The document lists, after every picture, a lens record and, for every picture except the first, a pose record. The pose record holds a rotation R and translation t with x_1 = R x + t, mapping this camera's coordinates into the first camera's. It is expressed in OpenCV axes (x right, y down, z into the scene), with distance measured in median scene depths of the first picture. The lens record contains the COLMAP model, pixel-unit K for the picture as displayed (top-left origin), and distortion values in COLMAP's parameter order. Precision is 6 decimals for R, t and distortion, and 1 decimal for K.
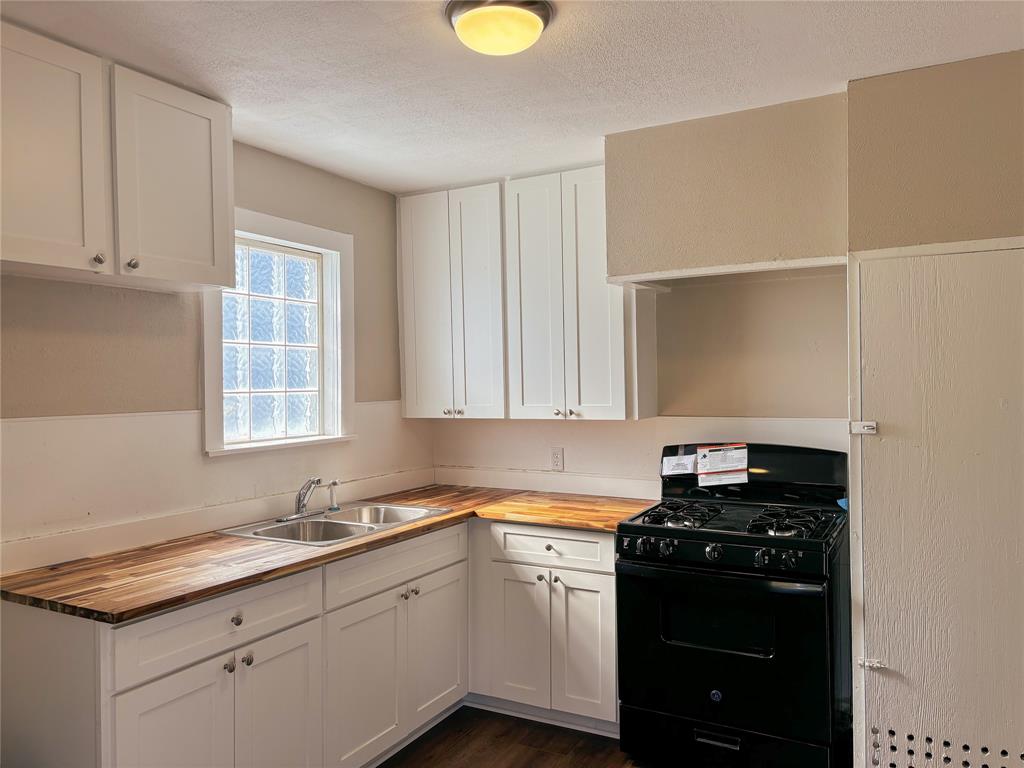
lens RADIAL K [[763.5, 0, 503.6], [0, 763.5, 381.5], [0, 0, 1]] dist [0.030467, -0.039467]
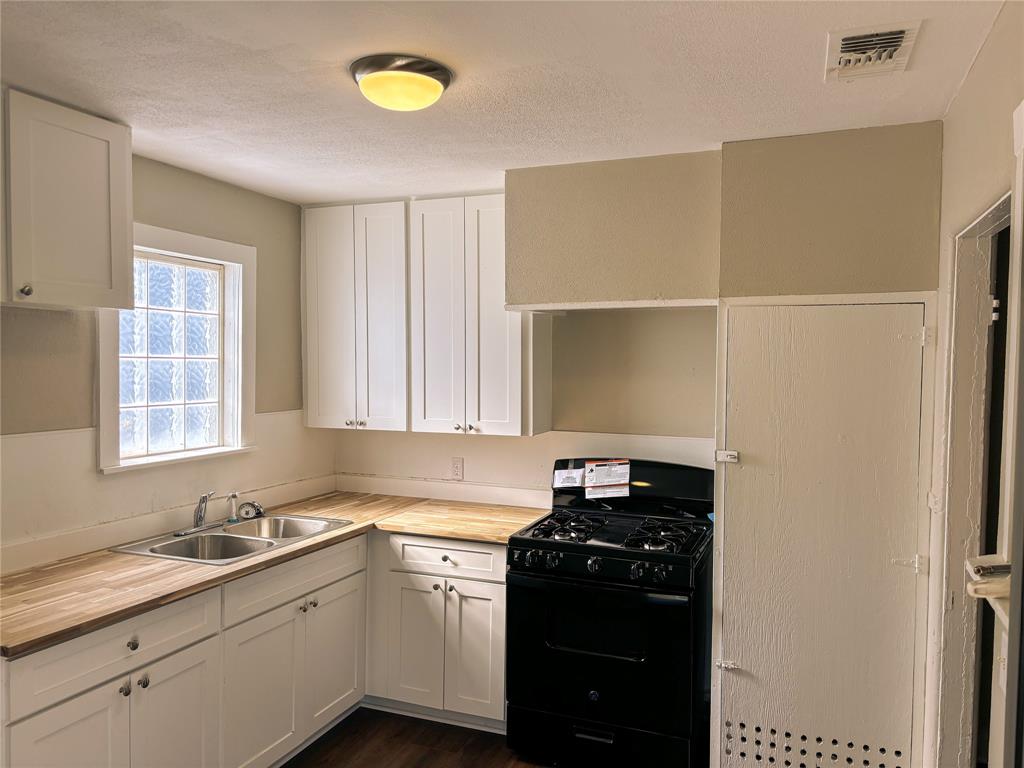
lens RADIAL K [[763.5, 0, 510.1], [0, 763.5, 382.2], [0, 0, 1]] dist [0.030467, -0.039467]
pose [[0.991786, 0.018497, 0.126562, 0.010538], [-0.021877, 0.999439, 0.025369, -0.053998], [-0.126022, -0.027929, 0.991634, -0.049741]]
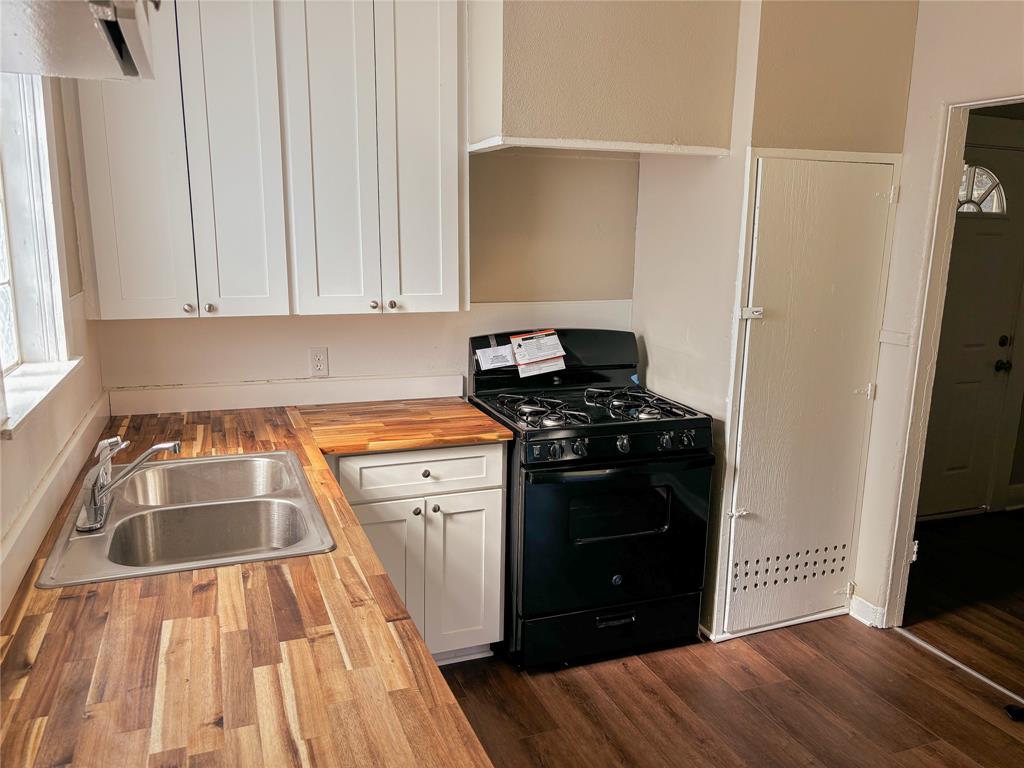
lens RADIAL K [[763.5, 0, 509.7], [0, 763.5, 389.4], [0, 0, 1]] dist [0.030467, -0.039467]
pose [[0.654634, -0.126050, 0.745363, -0.476610], [-0.017966, 0.983127, 0.182038, -0.021175], [-0.755733, -0.132560, 0.641324, 0.420739]]
